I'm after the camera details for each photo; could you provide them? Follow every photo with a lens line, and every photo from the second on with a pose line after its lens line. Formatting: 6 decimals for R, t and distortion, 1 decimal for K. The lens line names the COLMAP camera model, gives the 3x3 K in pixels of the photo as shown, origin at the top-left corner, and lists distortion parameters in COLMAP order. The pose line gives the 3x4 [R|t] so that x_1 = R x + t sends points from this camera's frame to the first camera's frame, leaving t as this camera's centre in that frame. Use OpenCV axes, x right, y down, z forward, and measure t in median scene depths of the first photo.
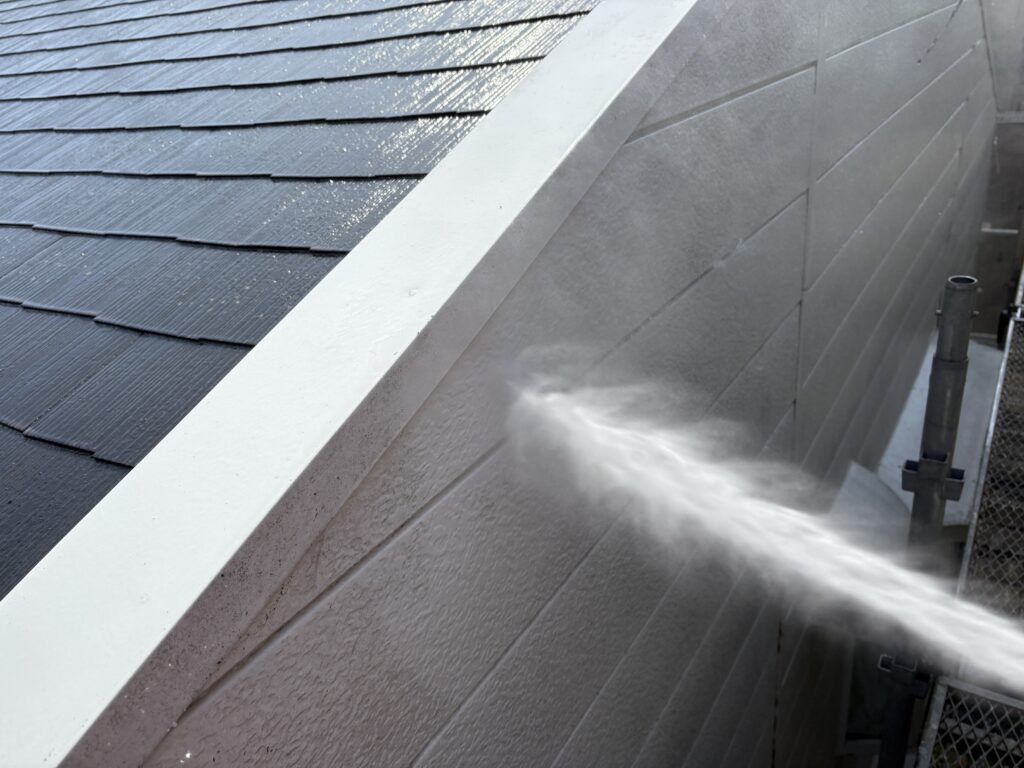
lens RADIAL K [[848.3, 0, 525.4], [0, 848.3, 324.6], [0, 0, 1]] dist [0.006239, 0.004689]
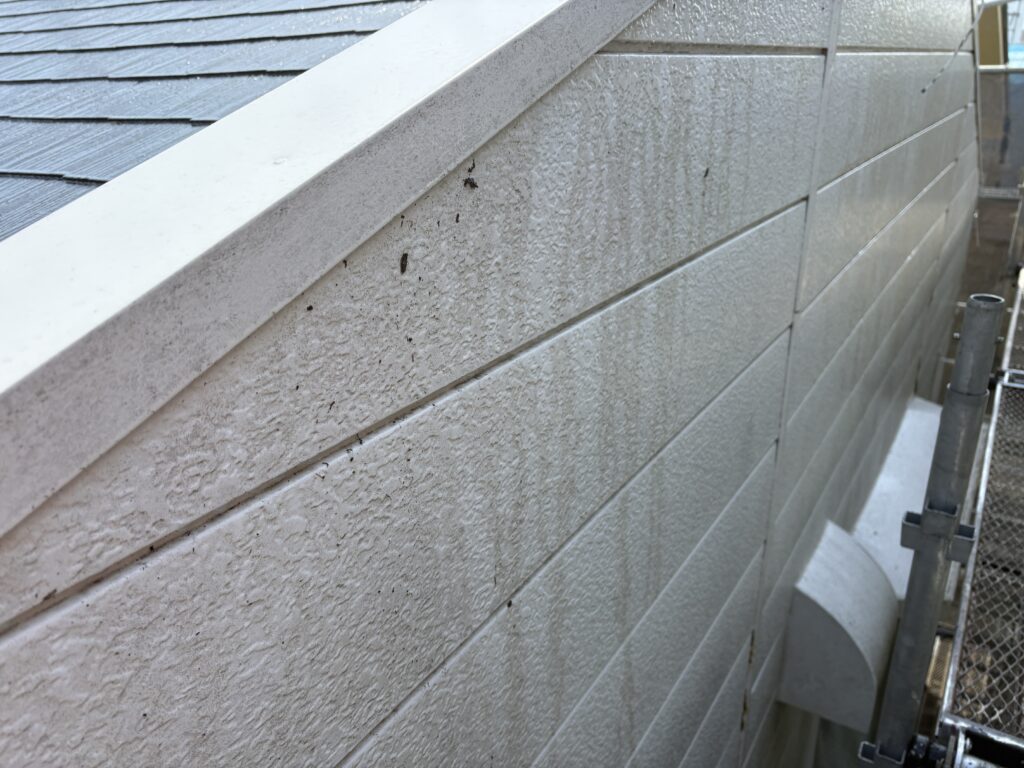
lens RADIAL K [[842.5, 0, 513.5], [0, 842.5, 316.3], [0, 0, 1]] dist [-0.000241, 0.006799]
pose [[0.997208, 0.073104, 0.015245, 0.024445], [-0.071861, 0.994929, -0.070372, 0.054157], [-0.020313, 0.069080, 0.997404, 0.149724]]
